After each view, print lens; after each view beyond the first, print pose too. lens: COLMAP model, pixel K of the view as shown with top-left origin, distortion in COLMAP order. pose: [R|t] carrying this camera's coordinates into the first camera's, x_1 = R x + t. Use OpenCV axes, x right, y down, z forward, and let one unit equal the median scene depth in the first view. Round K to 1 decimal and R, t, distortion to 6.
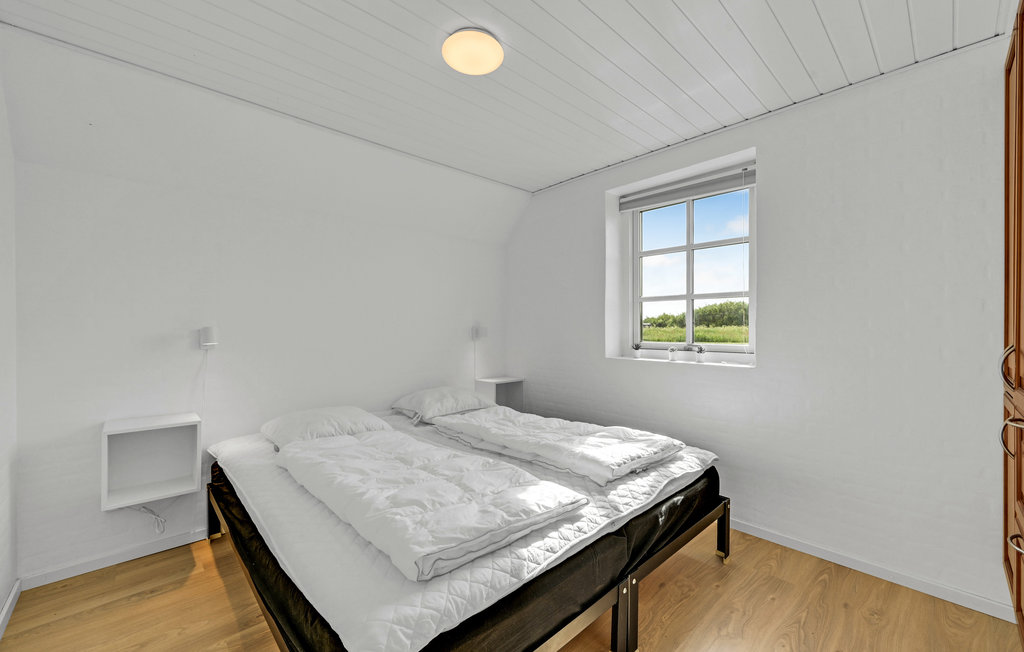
lens RADIAL K [[405.6, 0, 517.5], [0, 405.6, 327.9], [0, 0, 1]] dist [0.000544, -0.000048]
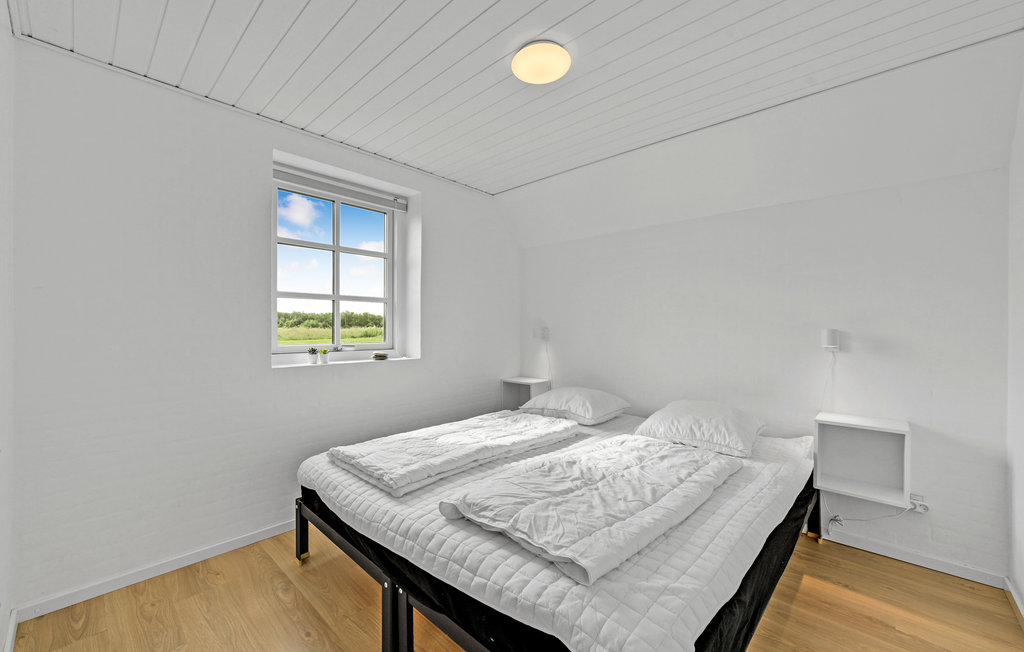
lens RADIAL K [[405.6, 0, 517.5], [0, 405.6, 327.9], [0, 0, 1]] dist [0.000544, -0.000048]
pose [[-0.079442, 0.002928, 0.996835, -0.612956], [-0.003779, 0.999988, -0.003238, 0.000477], [-0.996832, -0.004024, -0.079430, 0.629395]]
